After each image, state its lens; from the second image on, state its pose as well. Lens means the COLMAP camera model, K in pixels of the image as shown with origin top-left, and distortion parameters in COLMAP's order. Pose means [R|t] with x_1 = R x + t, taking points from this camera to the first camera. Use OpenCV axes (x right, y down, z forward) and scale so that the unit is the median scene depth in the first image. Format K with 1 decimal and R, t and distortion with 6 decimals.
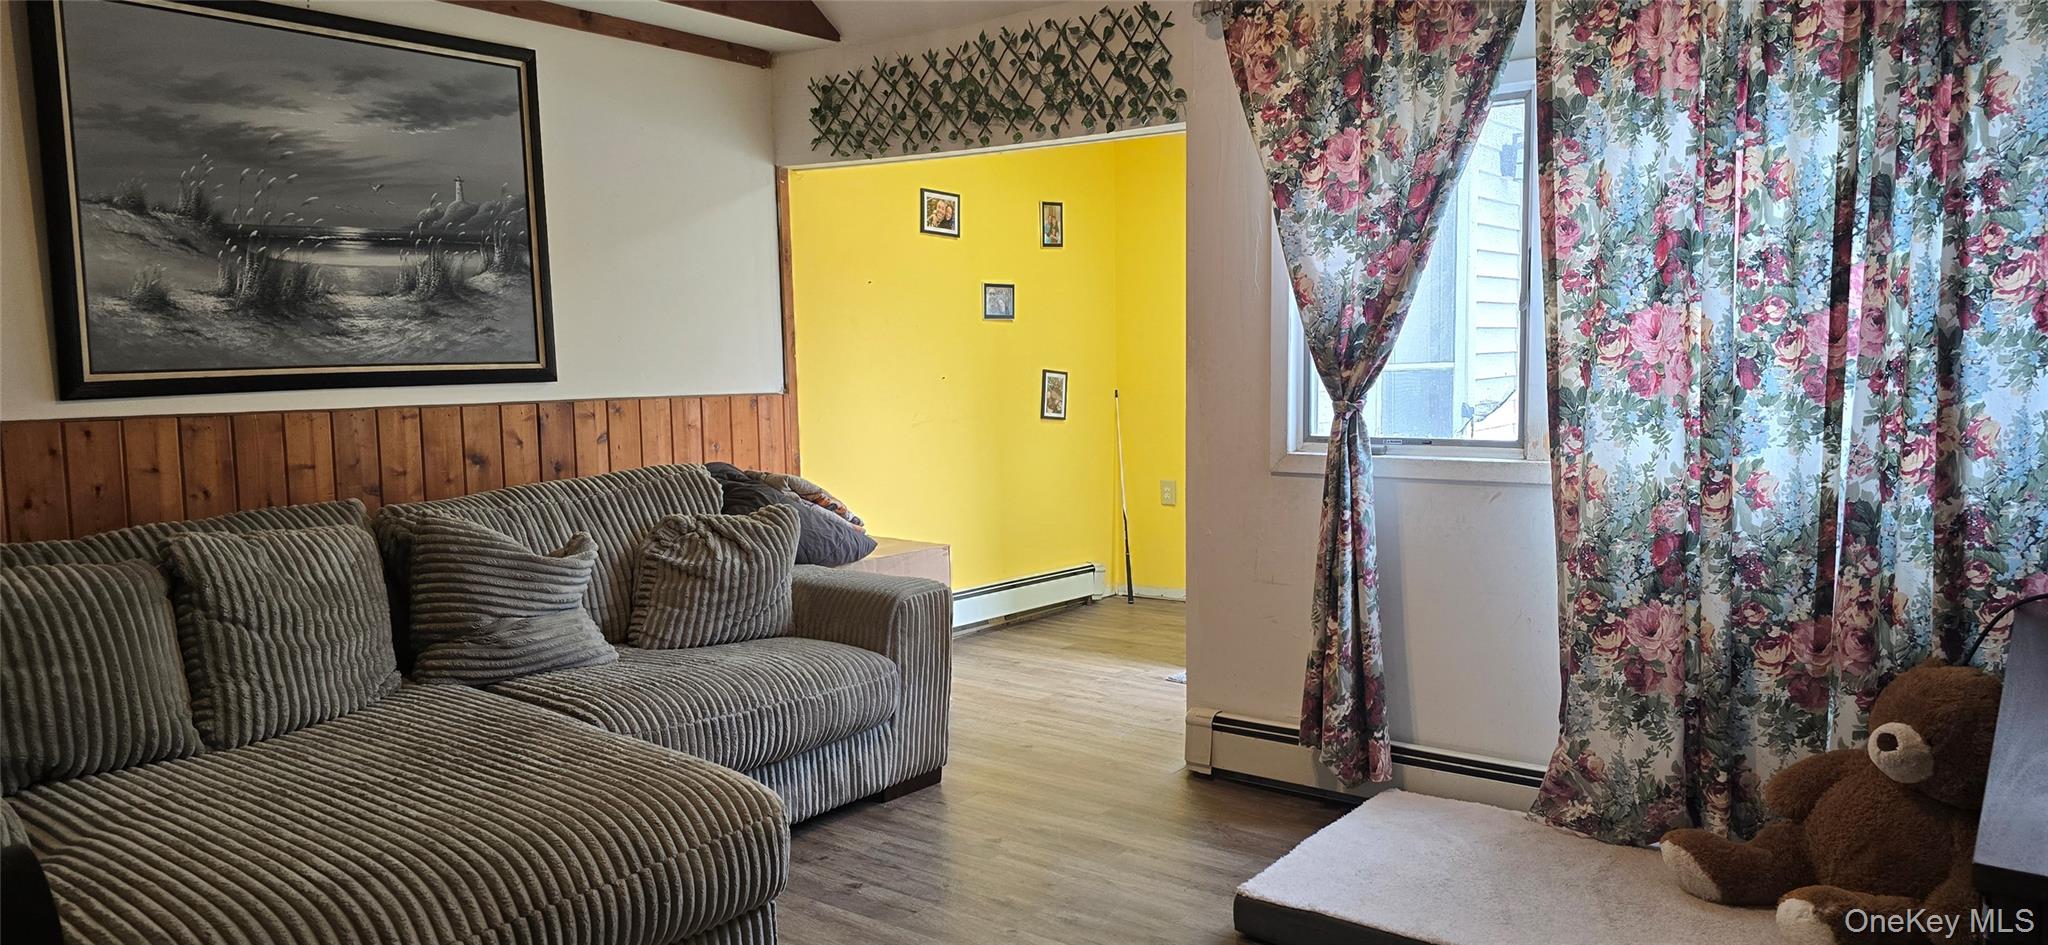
lens RADIAL K [[1383.2, 0, 1043.5], [0, 1383.2, 498.3], [0, 0, 1]] dist [0.084020, -0.082138]
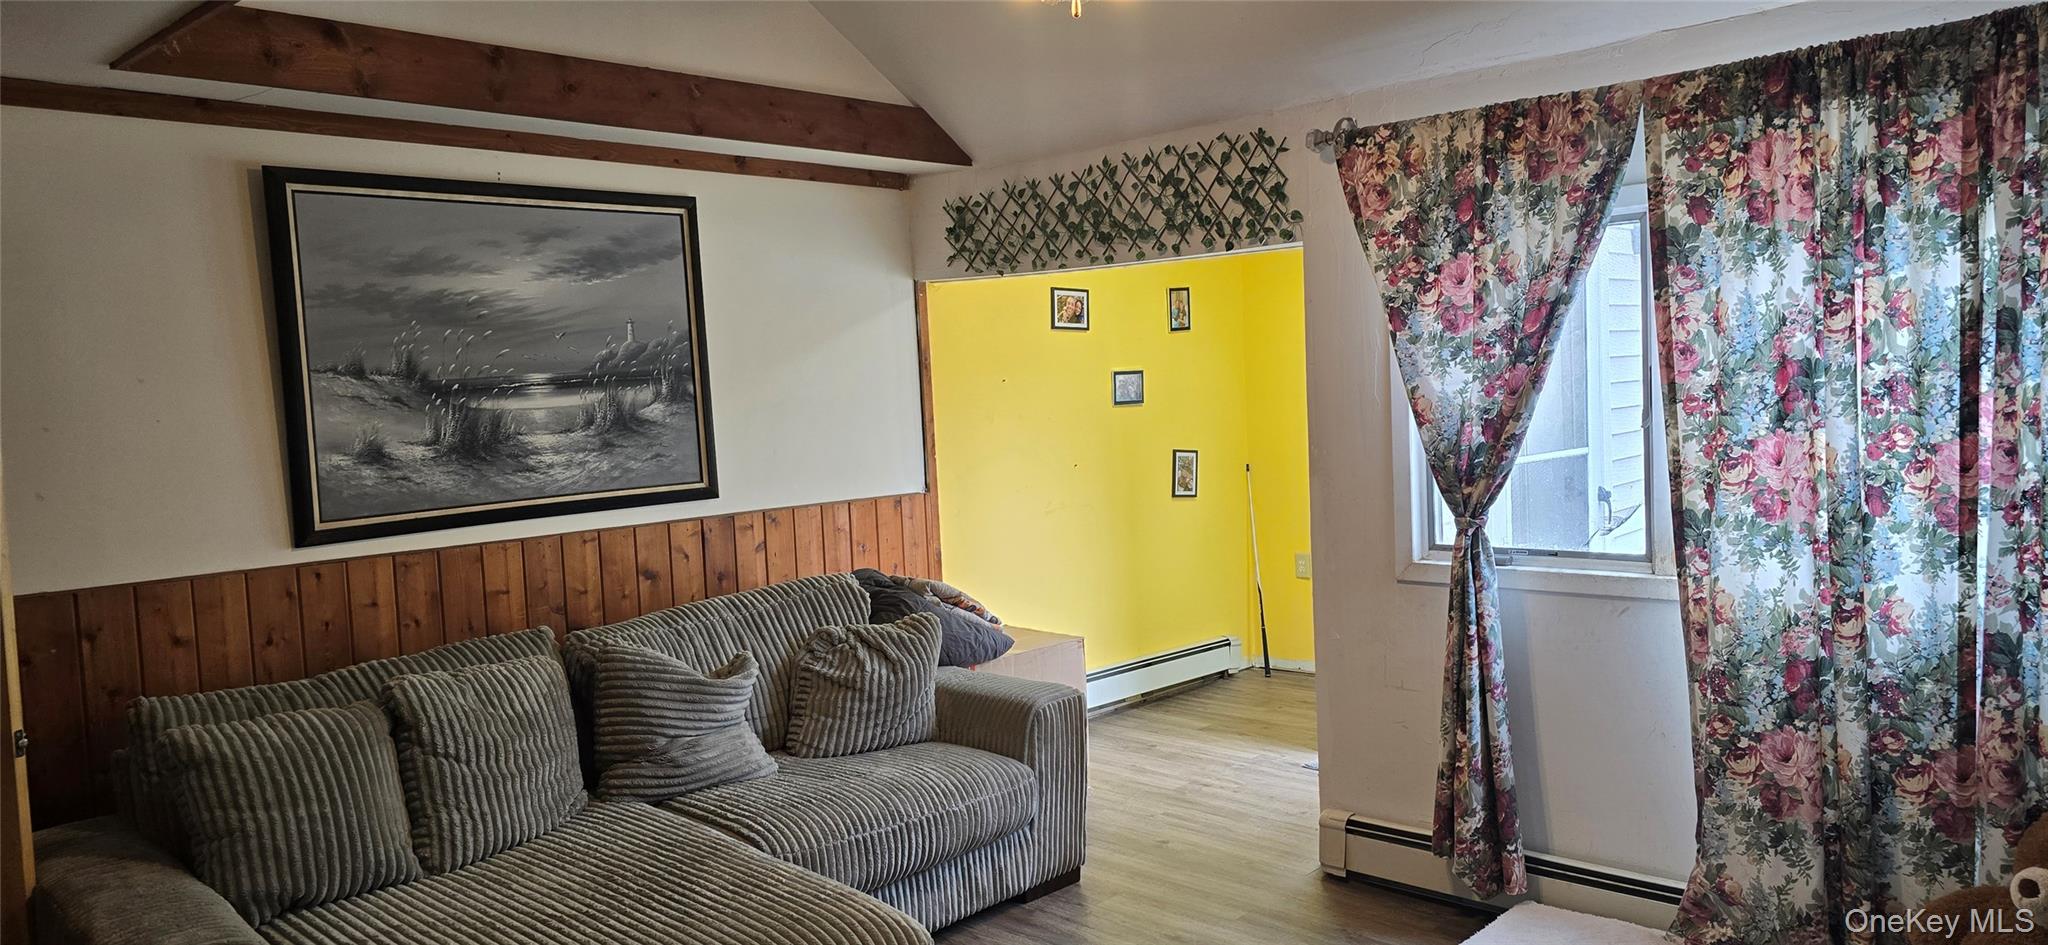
lens RADIAL K [[1380.7, 0, 1033.9], [0, 1380.7, 497.5], [0, 0, 1]] dist [0.076736, -0.068441]
pose [[0.993941, -0.022937, -0.107495, 0.011512], [0.020494, 0.999507, -0.023778, -0.067226], [0.107988, 0.021430, 0.993921, -0.048314]]
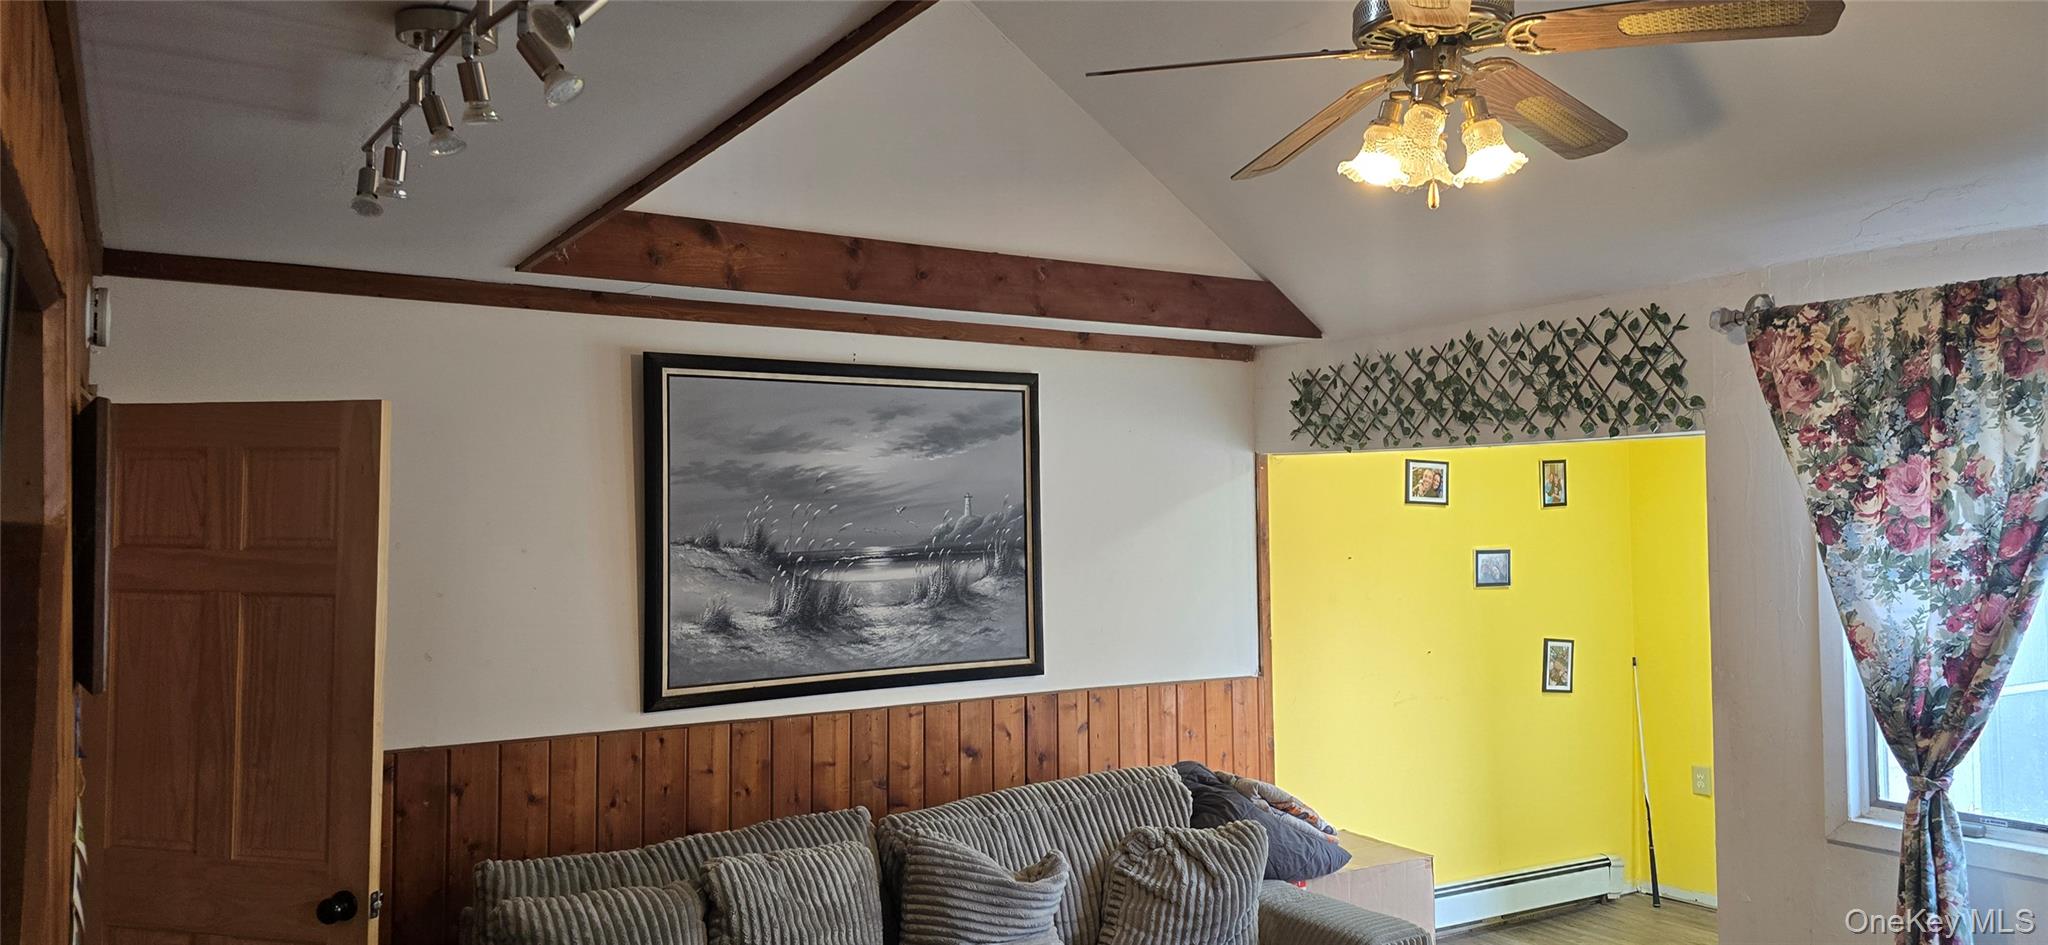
lens RADIAL K [[1383.2, 0, 1043.5], [0, 1383.2, 498.3], [0, 0, 1]] dist [0.084020, -0.082138]
pose [[0.938568, -0.004663, -0.345063, 0.015517], [-0.038628, 0.992205, -0.118475, -0.115349], [0.342926, 0.124526, 0.931072, 0.012728]]
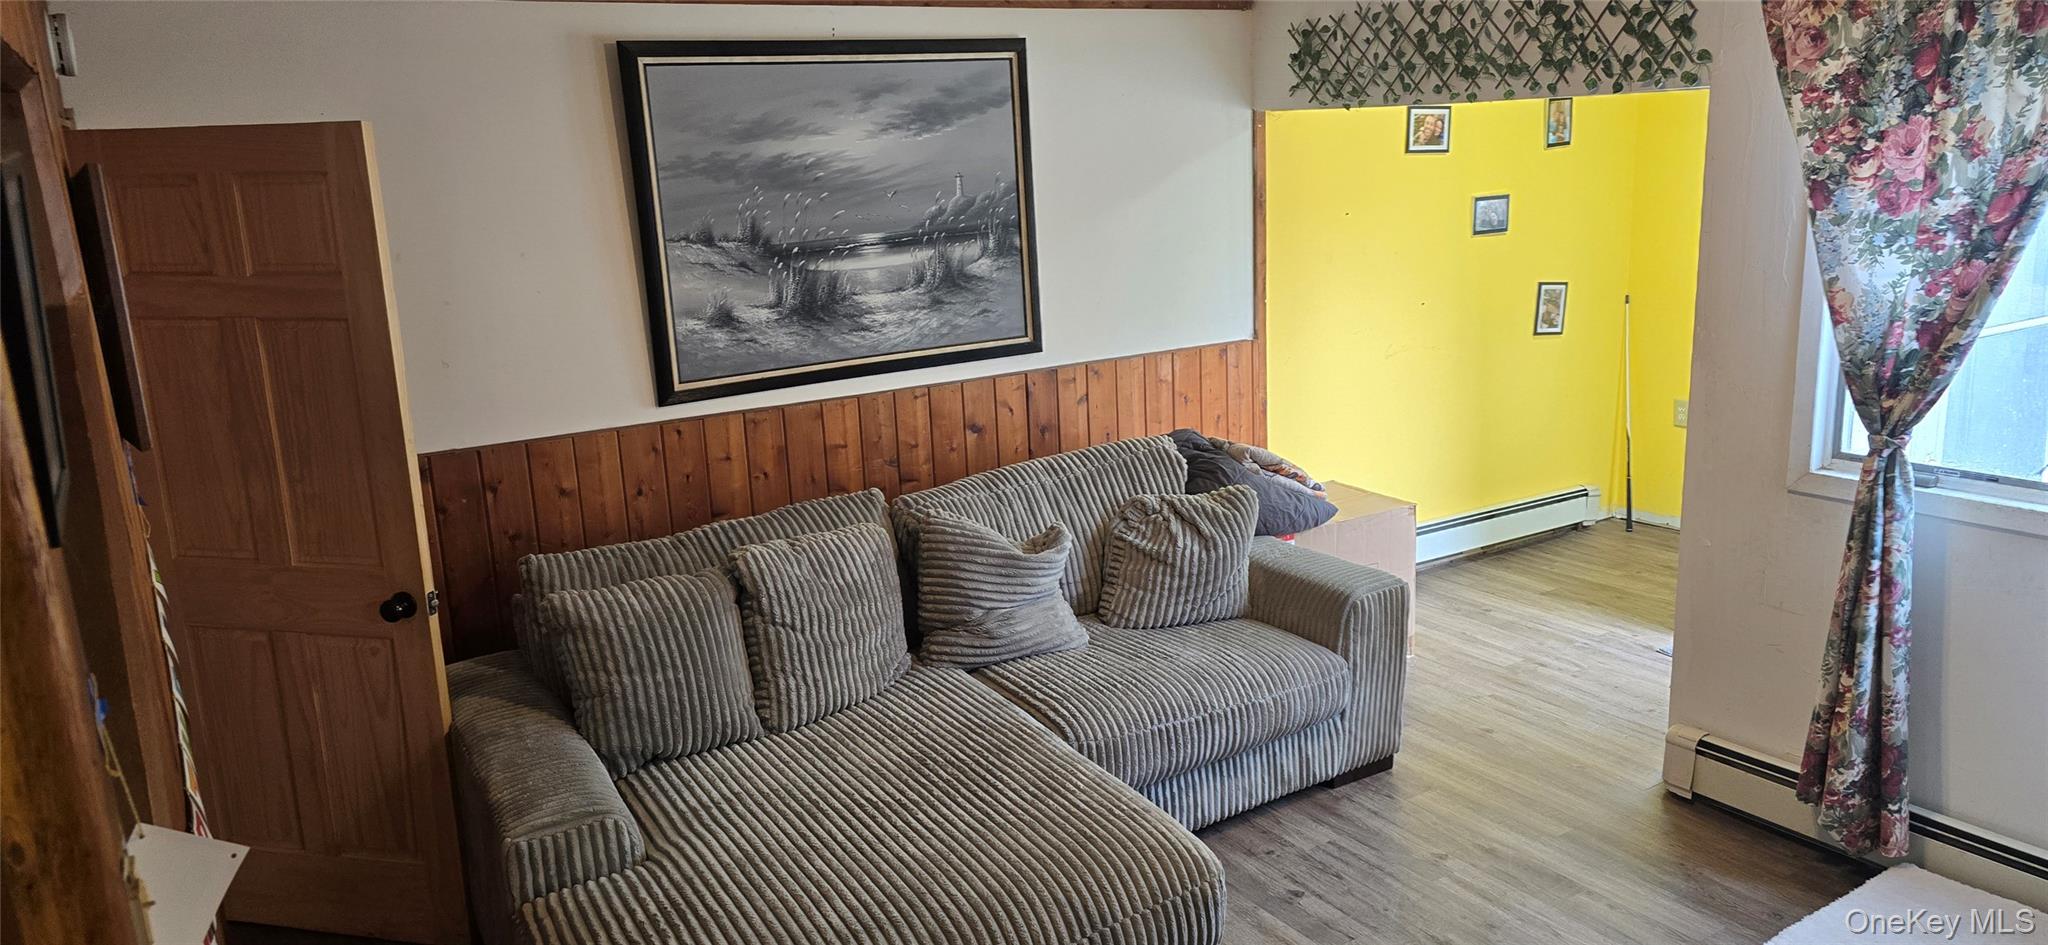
lens RADIAL K [[1377.4, 0, 1036.8], [0, 1377.4, 487.4], [0, 0, 1]] dist [0.084437, -0.079071]
pose [[0.937006, 0.050913, -0.345584, 0.026166], [-0.002234, 0.990174, 0.139821, -0.160076], [0.349307, -0.130242, 0.927912, -0.005635]]
